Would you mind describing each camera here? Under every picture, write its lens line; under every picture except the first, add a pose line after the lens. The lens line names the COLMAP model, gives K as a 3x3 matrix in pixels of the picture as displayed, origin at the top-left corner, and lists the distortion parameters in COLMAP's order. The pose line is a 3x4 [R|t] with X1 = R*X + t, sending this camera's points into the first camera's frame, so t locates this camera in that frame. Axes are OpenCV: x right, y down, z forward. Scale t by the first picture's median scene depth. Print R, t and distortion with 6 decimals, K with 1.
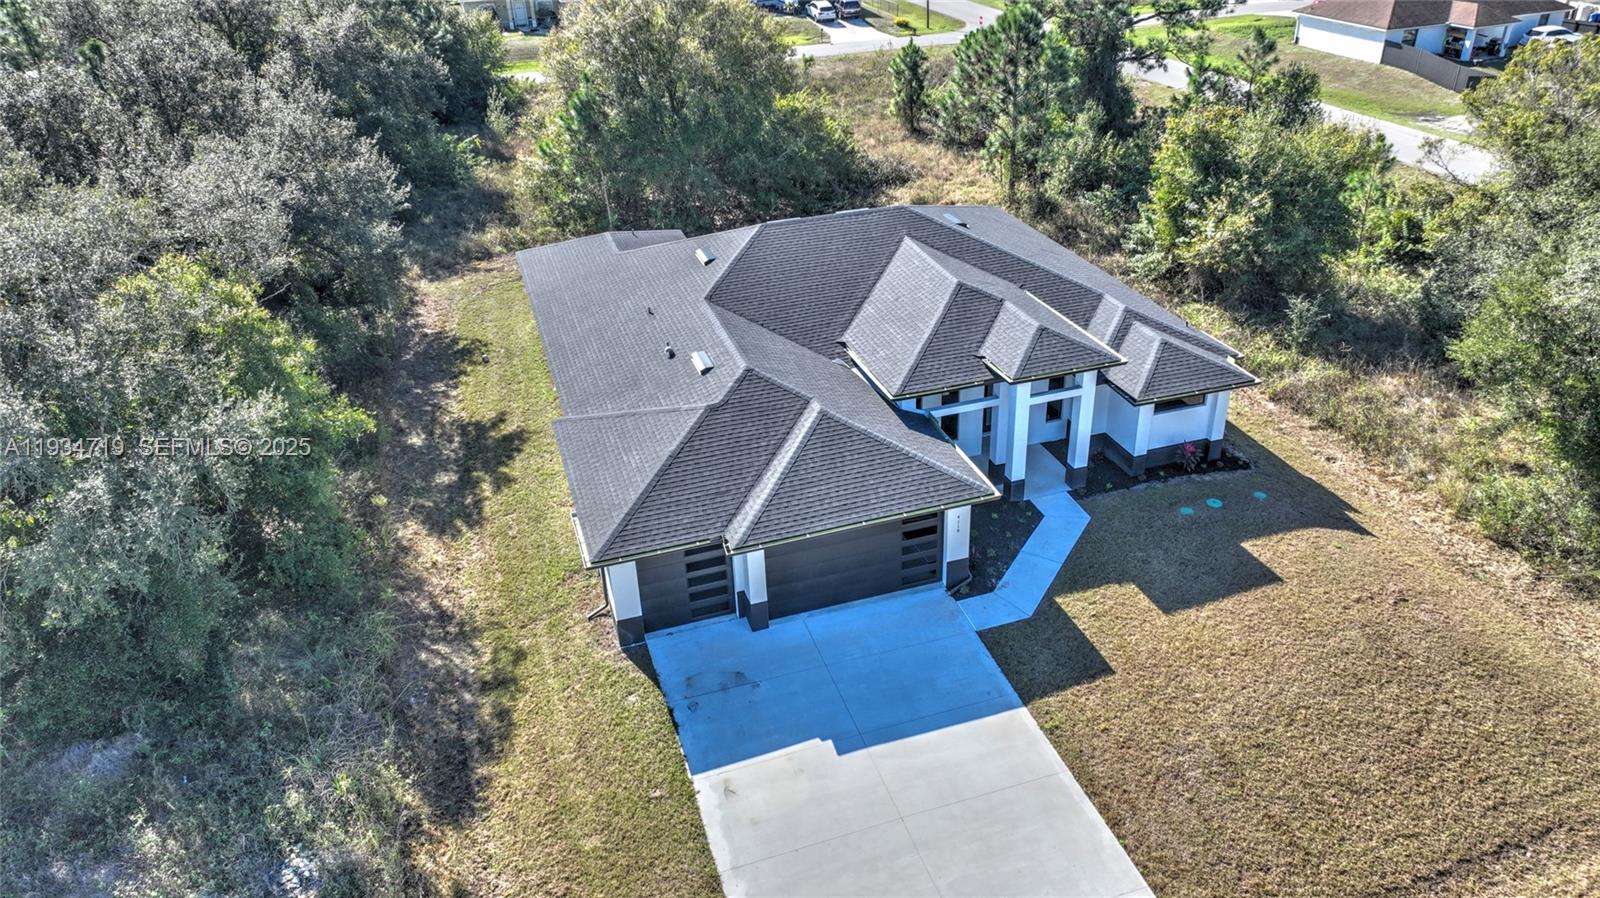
lens RADIAL K [[1125.5, 0, 800.0], [0, 1125.5, 449.0], [0, 0, 1]] dist [0.007913, 0.002628]
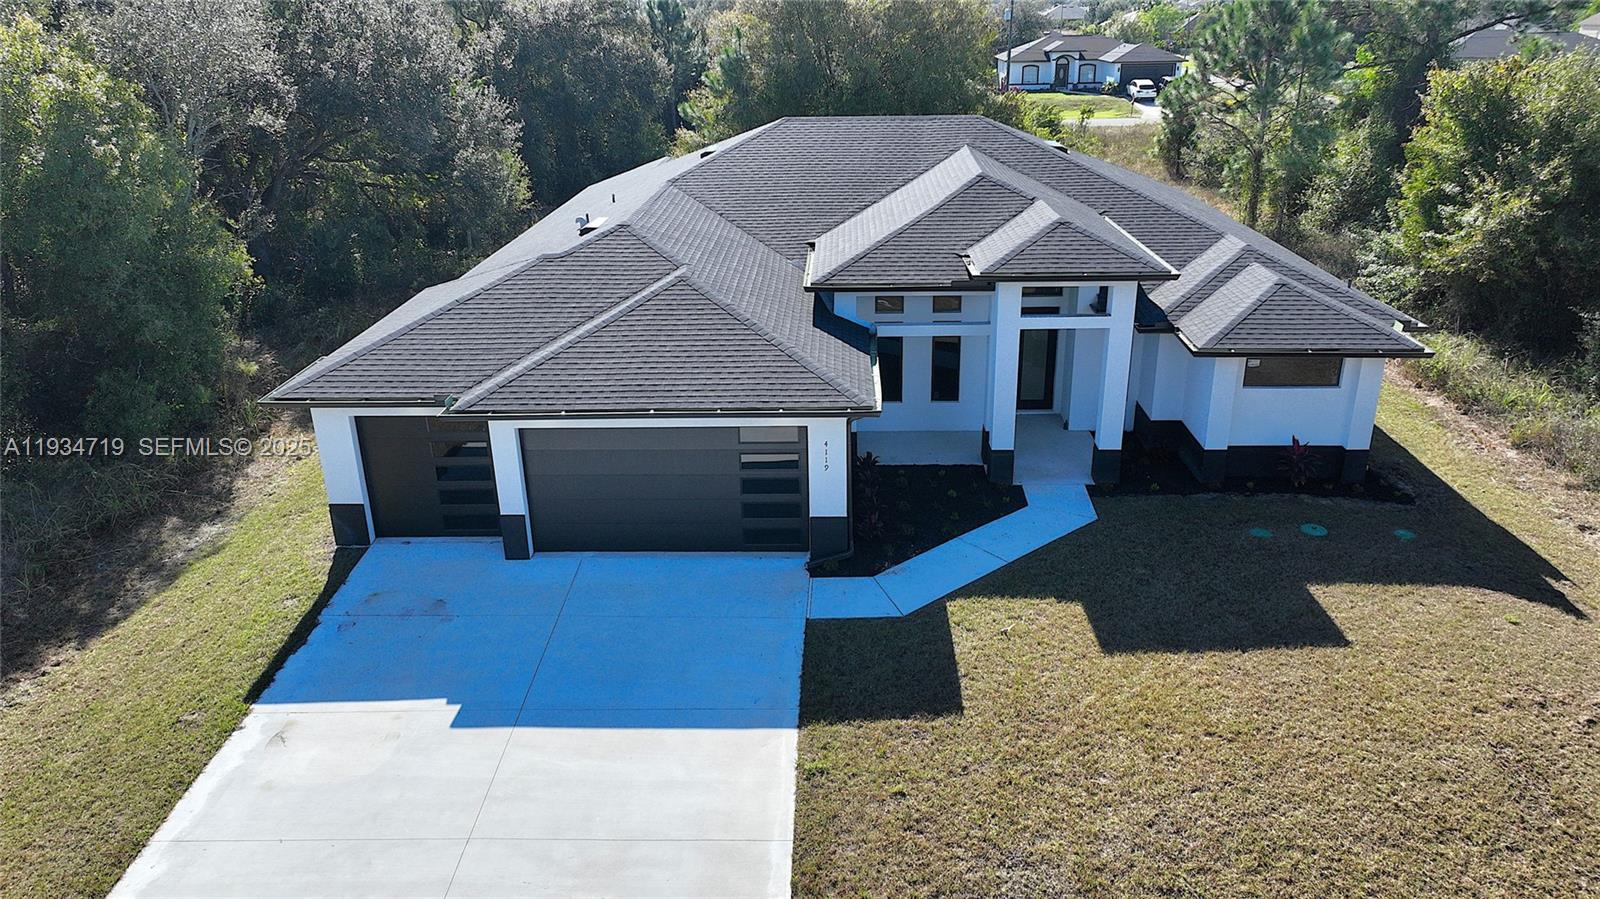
lens RADIAL K [[1122.8, 0, 800.0], [0, 1122.8, 449.5], [0, 0, 1]] dist [0.005890, 0.002812]
pose [[0.939732, 0.144002, -0.310107, 0.277501], [-0.181027, 0.978978, -0.093976, 0.107642], [0.290055, 0.144450, 0.946045, 0.328524]]
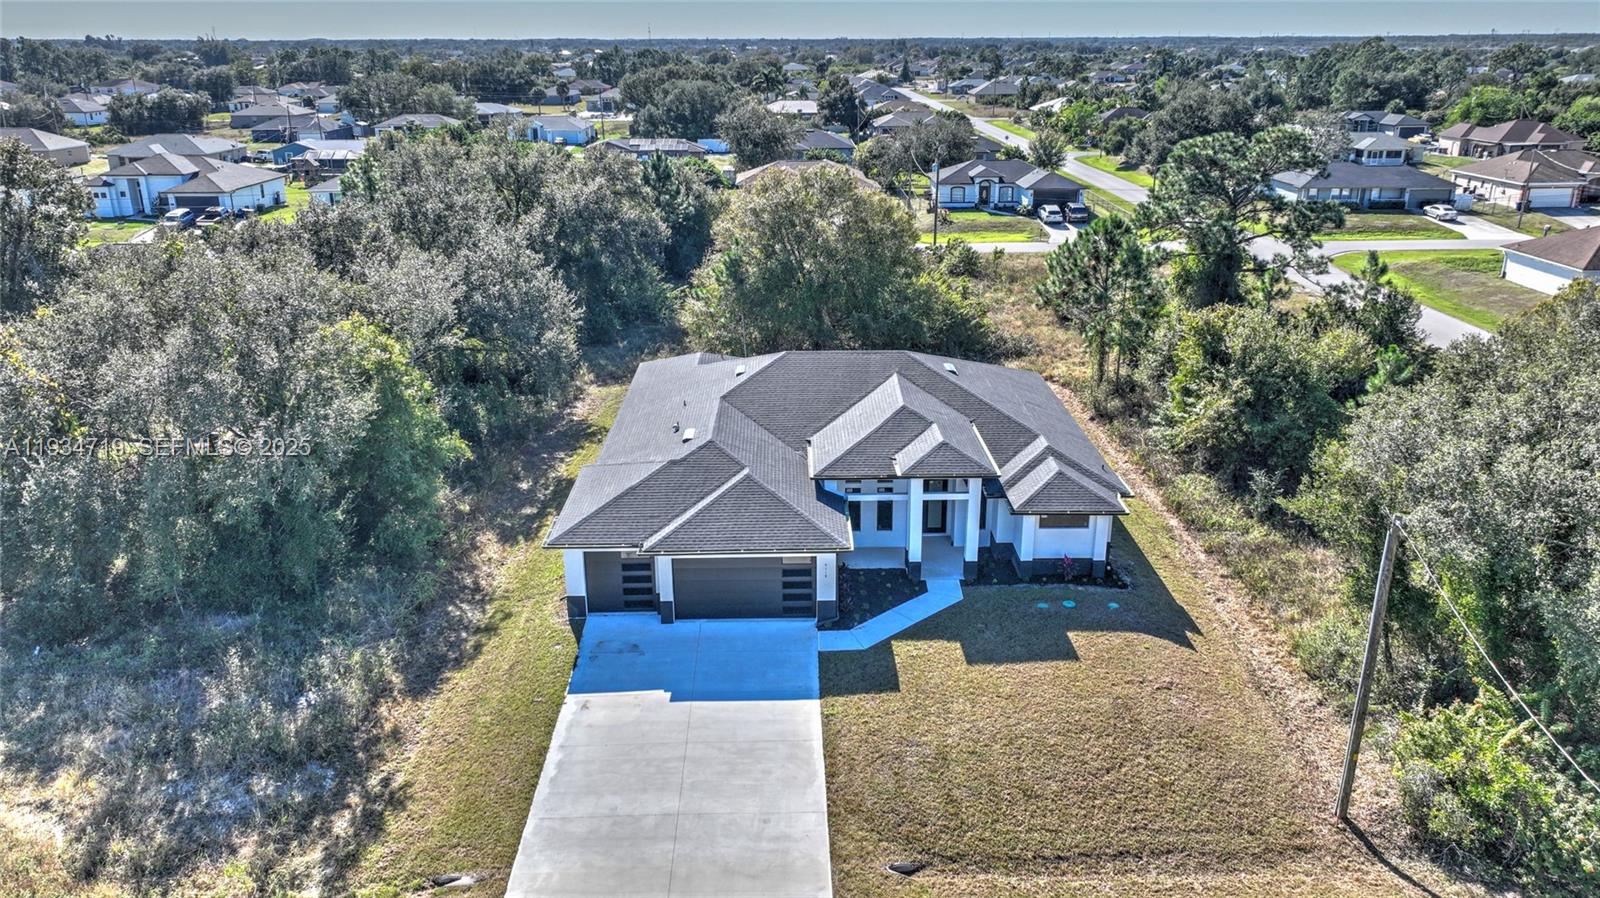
lens RADIAL K [[1165.5, 0, 800.0], [0, 1165.5, 449.0], [0, 0, 1]] dist [0.008956, 0.000521]
pose [[0.955412, 0.126340, -0.266882, 0.387950], [-0.169319, 0.974890, -0.144639, 0.110825], [0.241907, 0.183378, 0.952813, -0.274947]]
